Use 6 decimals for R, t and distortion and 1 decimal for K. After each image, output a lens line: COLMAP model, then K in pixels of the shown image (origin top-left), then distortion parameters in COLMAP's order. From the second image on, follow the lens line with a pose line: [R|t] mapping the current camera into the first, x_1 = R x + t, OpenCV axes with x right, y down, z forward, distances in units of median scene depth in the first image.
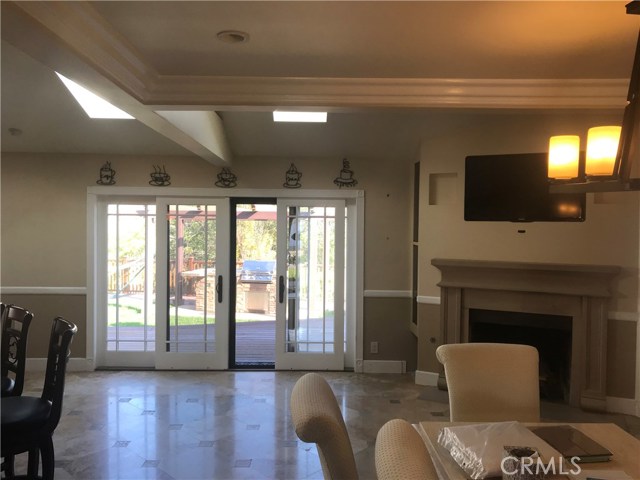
lens RADIAL K [[532.8, 0, 318.5], [0, 532.8, 239.8], [0, 0, 1]] dist [0.014563, 0.000267]
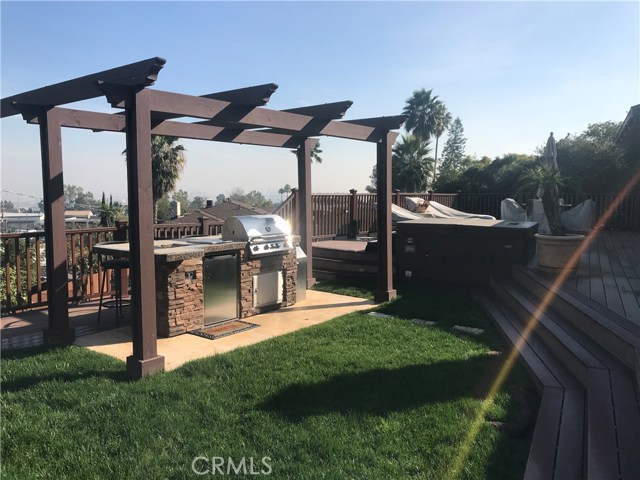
lens RADIAL K [[532.8, 0, 320.3], [0, 532.8, 238.7], [0, 0, 1]] dist [0.014563, 0.000267]
pose [[0.453957, -0.091836, 0.886278, -0.571930], [0.029032, 0.995671, 0.088301, 0.016084], [-0.890550, -0.014355, 0.454658, 0.702674]]
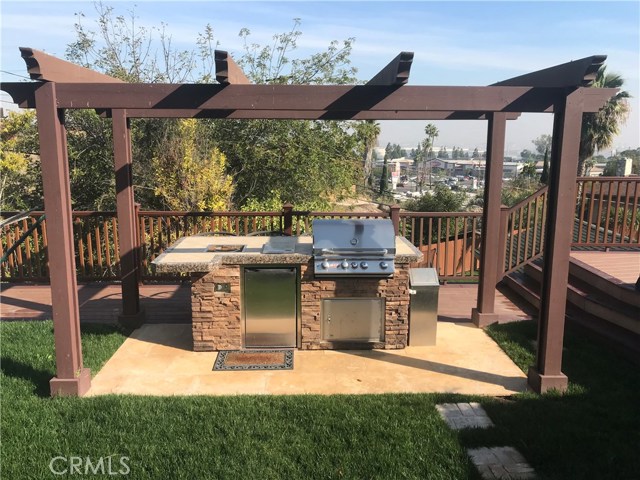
lens RADIAL K [[532.8, 0, 322.0], [0, 532.8, 240.4], [0, 0, 1]] dist [0.014563, 0.000267]
pose [[0.971899, -0.050446, 0.229931, -0.228839], [0.011562, 0.985819, 0.167413, -0.014658], [-0.235115, -0.160050, 0.958699, 0.622256]]
